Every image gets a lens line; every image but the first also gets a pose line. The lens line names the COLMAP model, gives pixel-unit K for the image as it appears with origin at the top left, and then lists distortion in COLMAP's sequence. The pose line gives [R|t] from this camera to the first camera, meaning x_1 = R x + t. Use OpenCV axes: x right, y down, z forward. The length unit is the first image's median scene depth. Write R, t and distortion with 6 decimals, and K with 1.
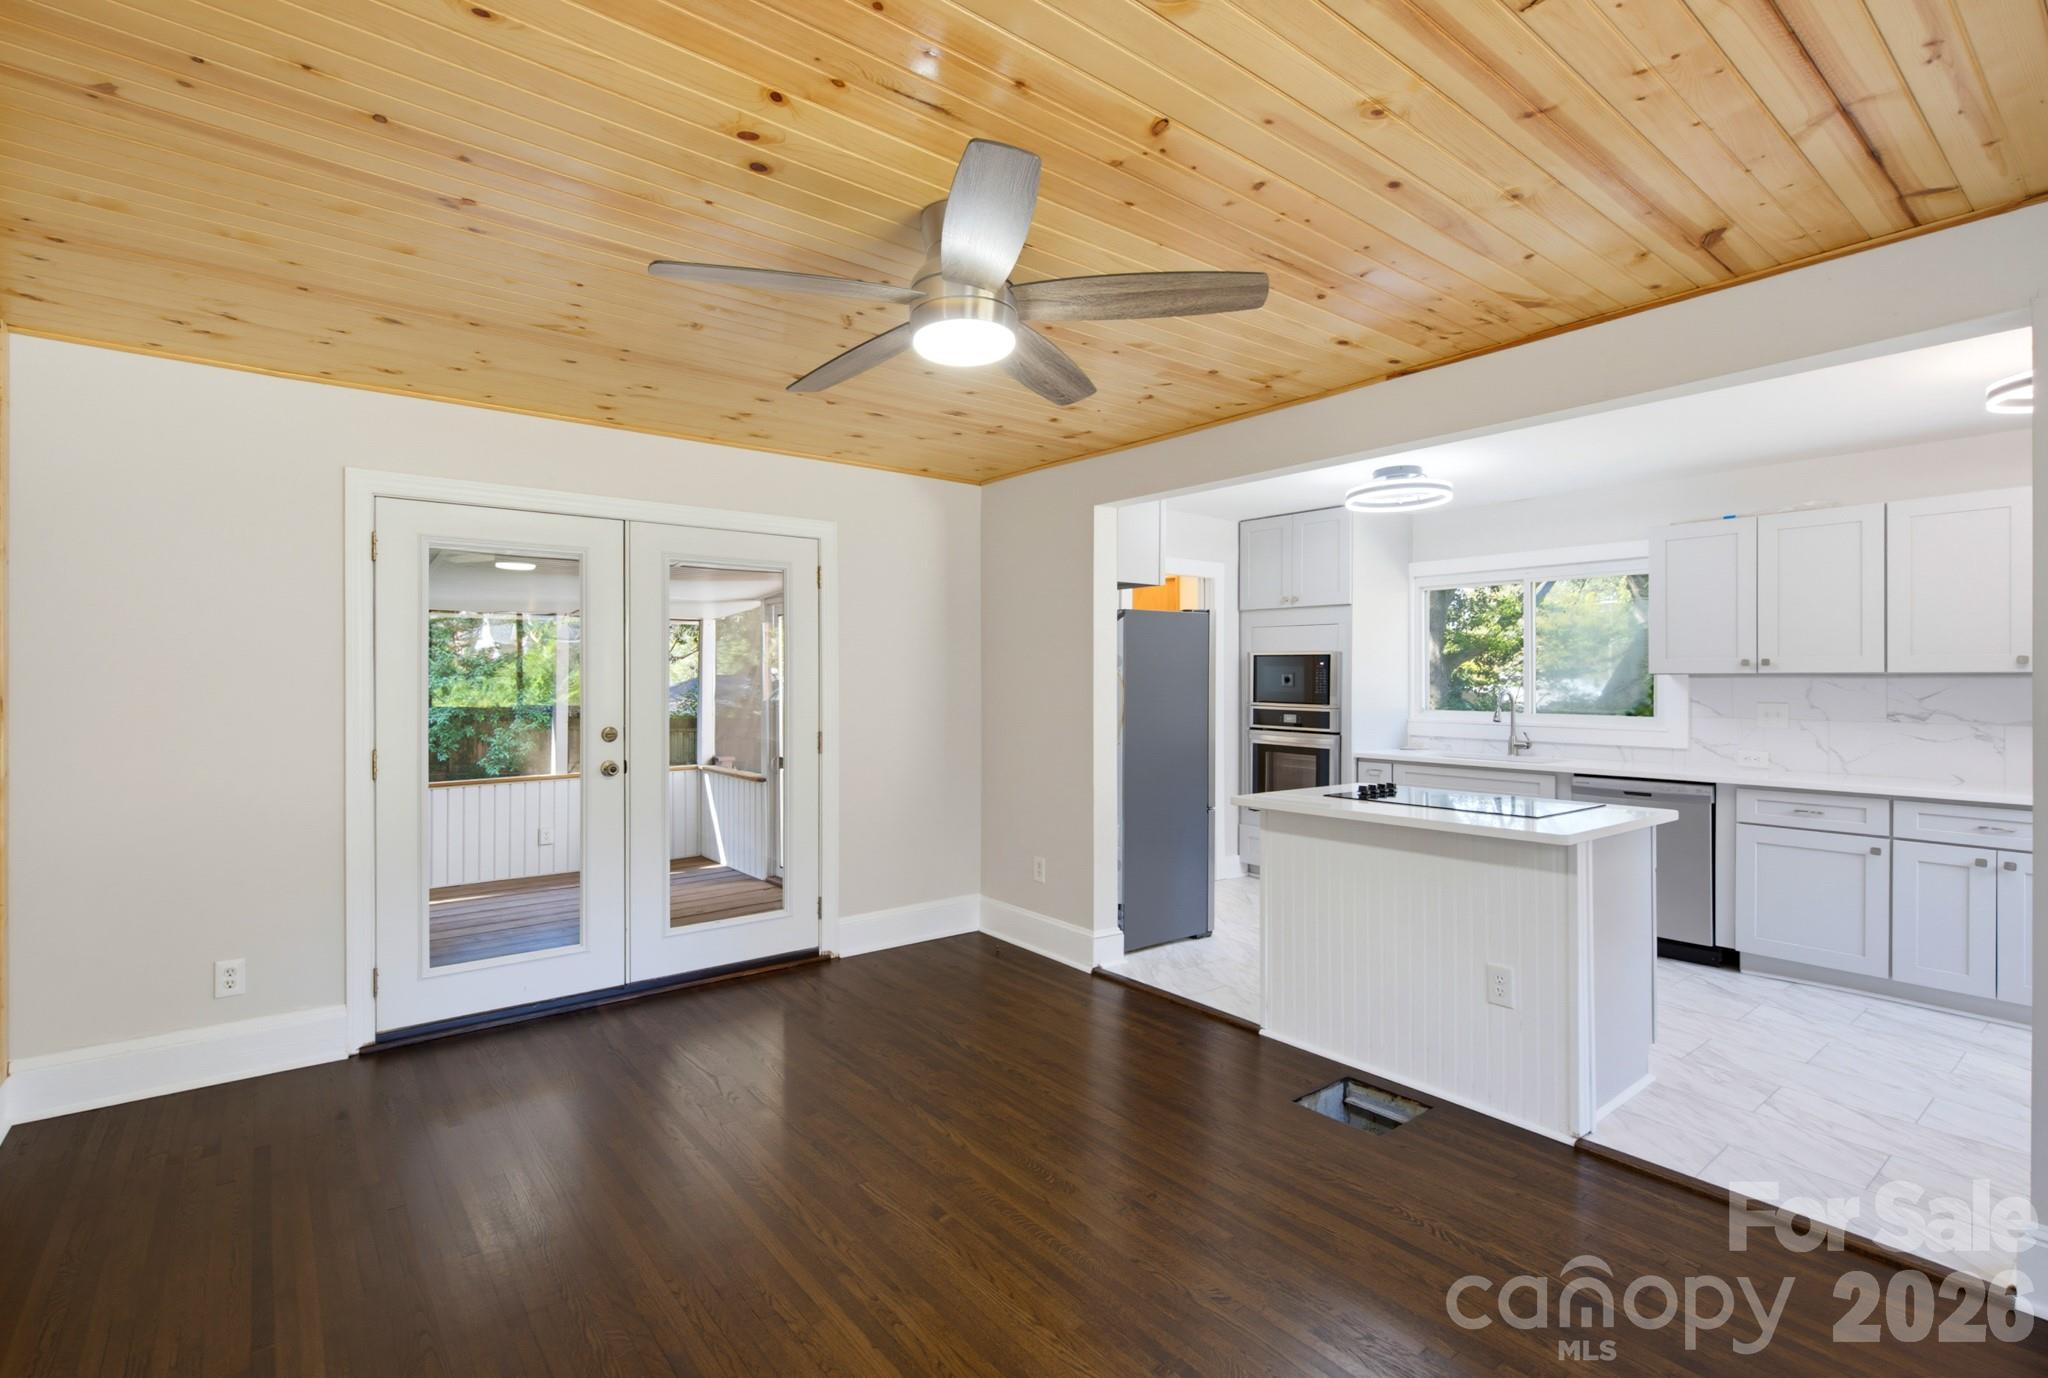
lens RADIAL K [[937.7, 0, 1013.2], [0, 937.7, 672.8], [0, 0, 1]] dist [0.007125, -0.004755]
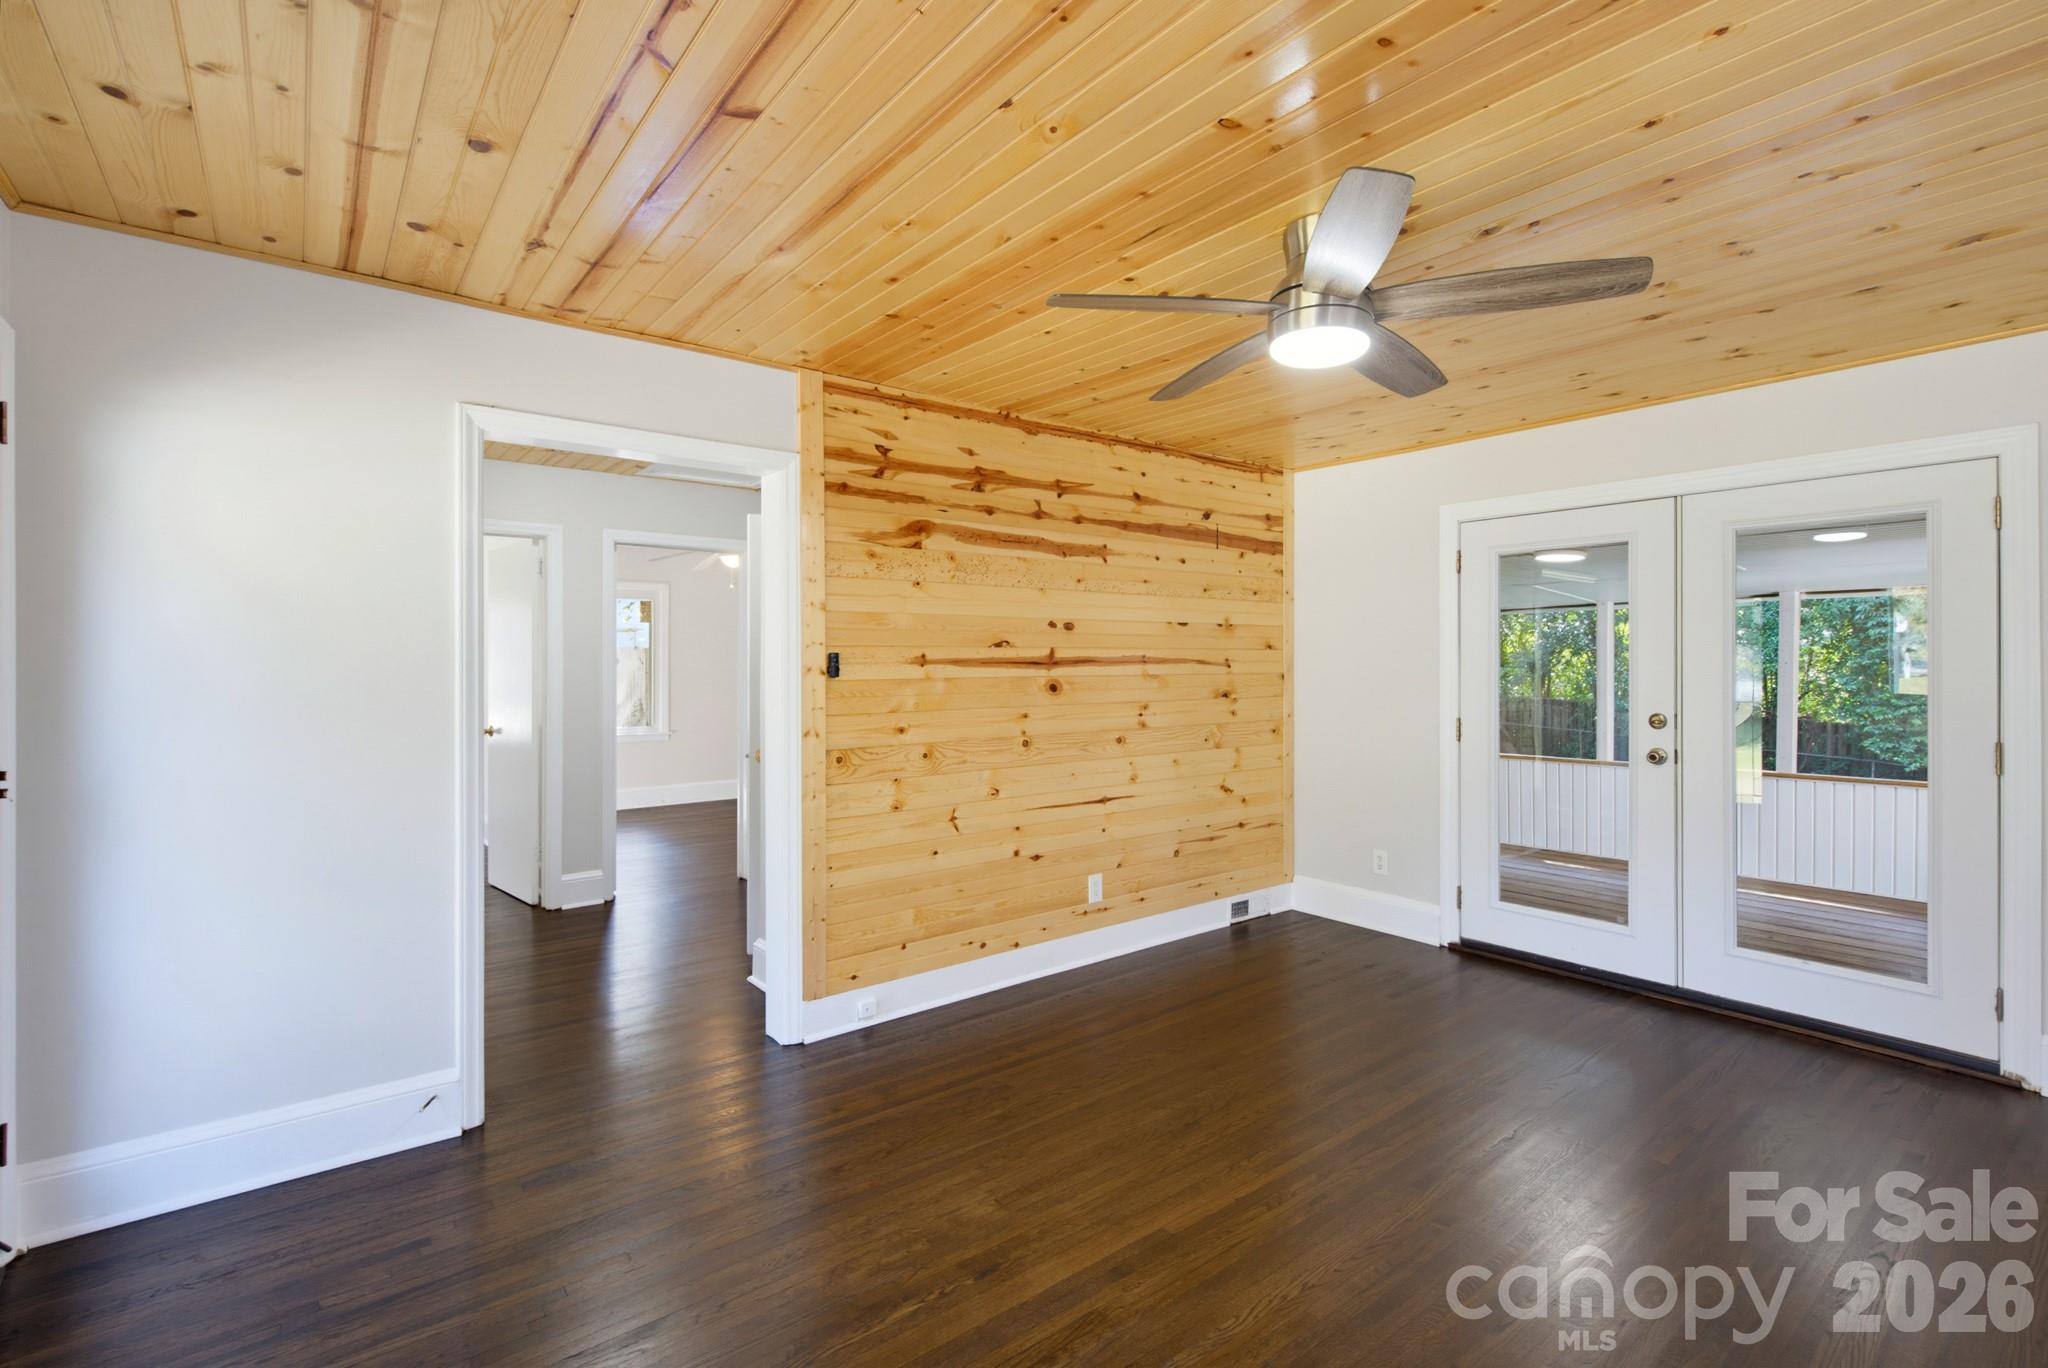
lens RADIAL K [[937.7, 0, 1022.6], [0, 937.7, 662.8], [0, 0, 1]] dist [0.007125, -0.004755]
pose [[0.000078, -0.002129, -0.999998, 0.498441], [0.004781, 0.999986, -0.002129, 0.004503], [0.999989, -0.004781, 0.000089, 0.321978]]
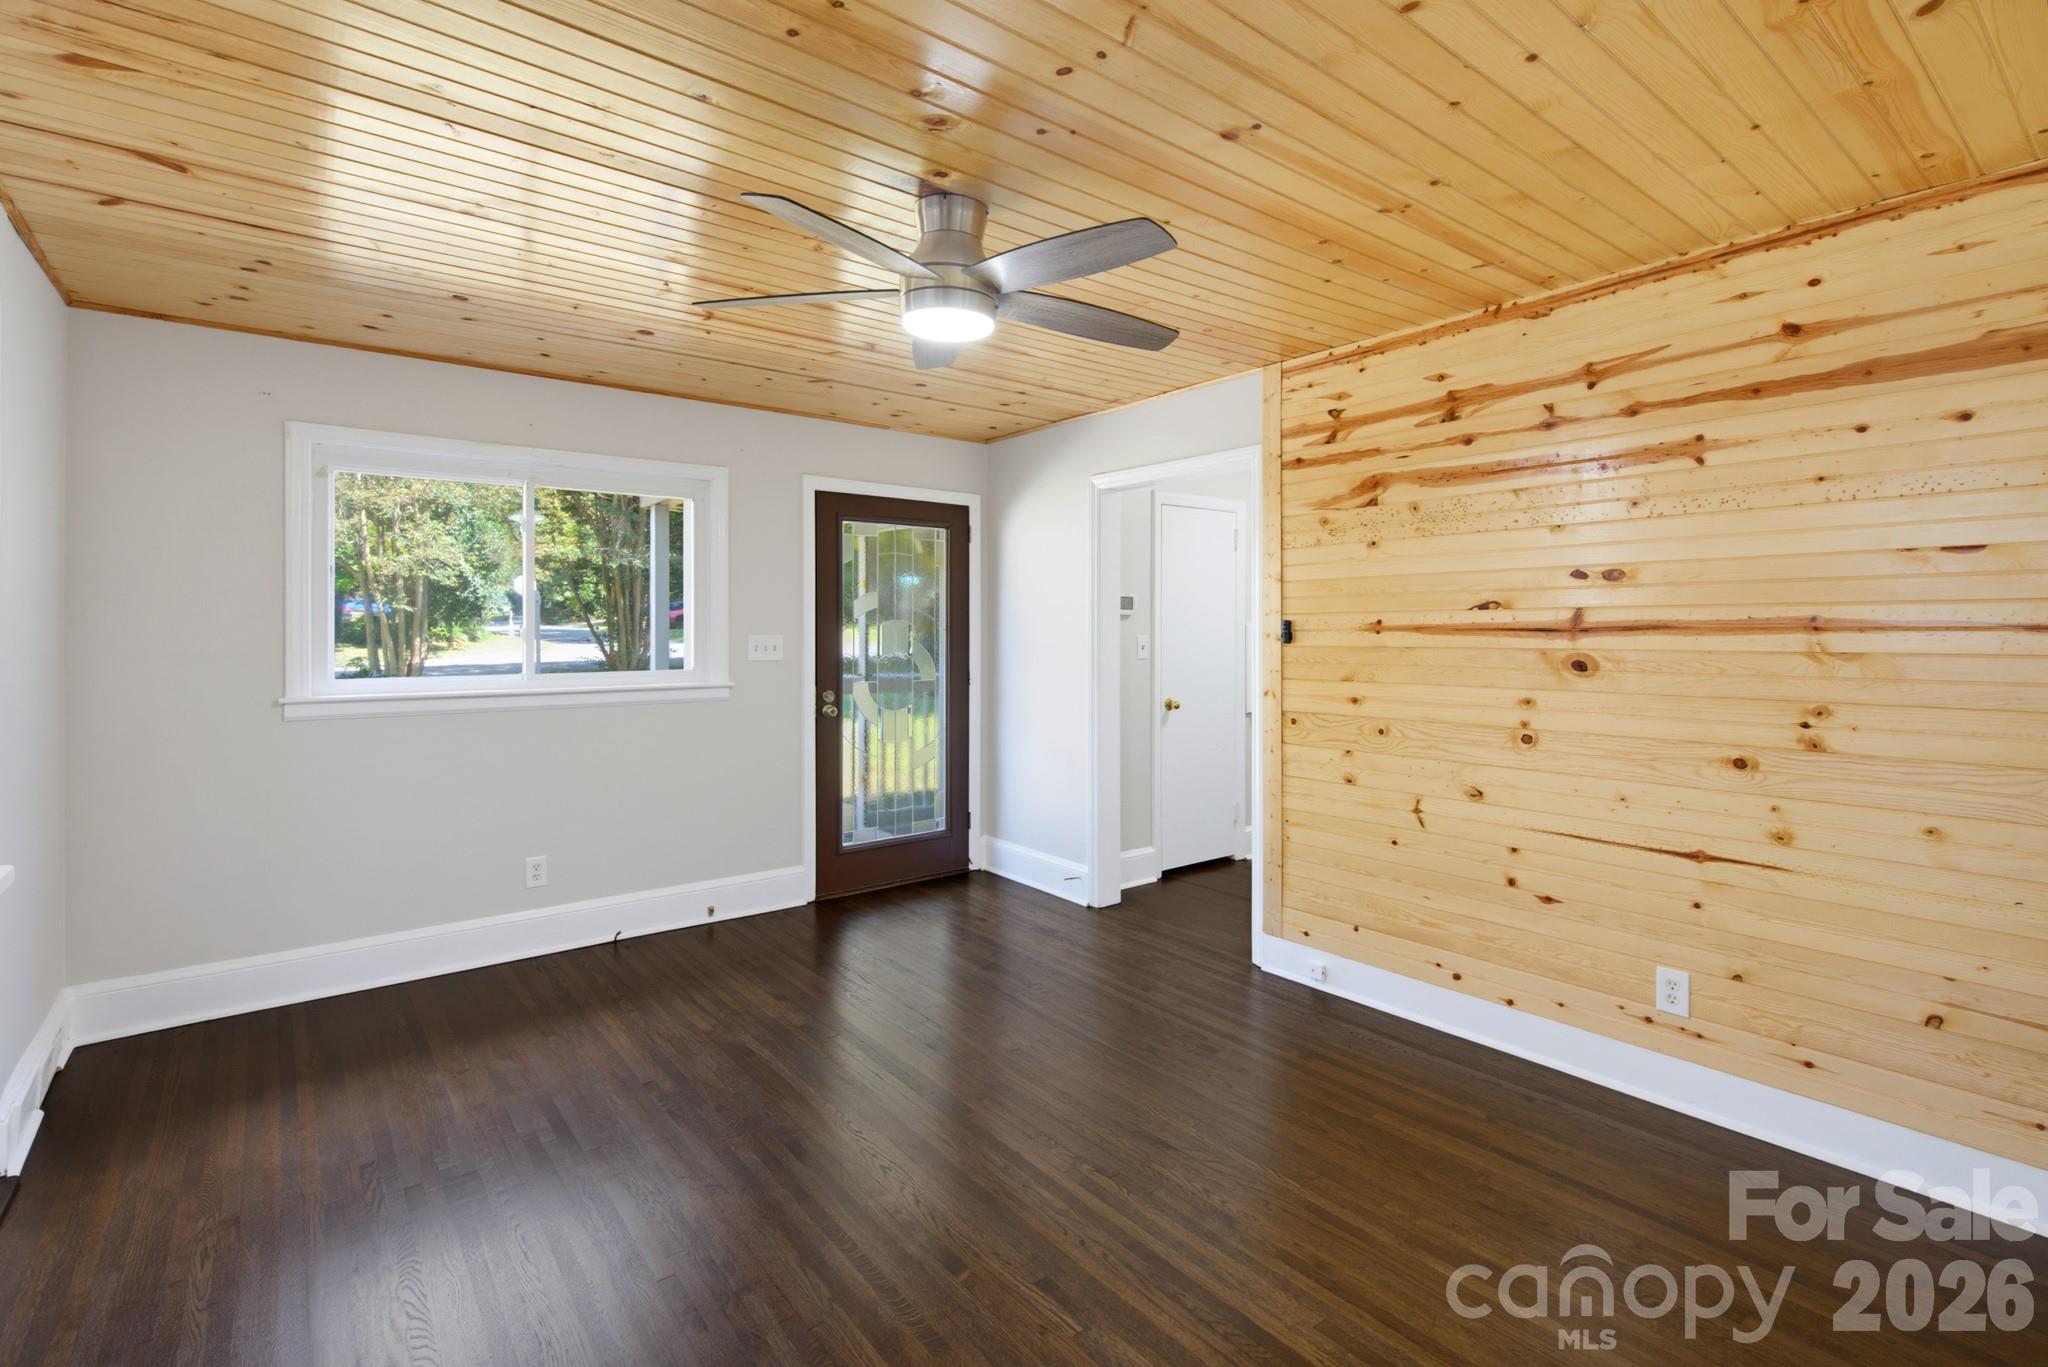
lens RADIAL K [[937.7, 0, 1029.1], [0, 937.7, 627.7], [0, 0, 1]] dist [0.007125, -0.004755]
pose [[-0.999994, -0.003314, -0.001175, -0.074509], [-0.003306, 0.999972, -0.006781, 0.006989], [0.001198, -0.006778, -0.999976, 1.028228]]
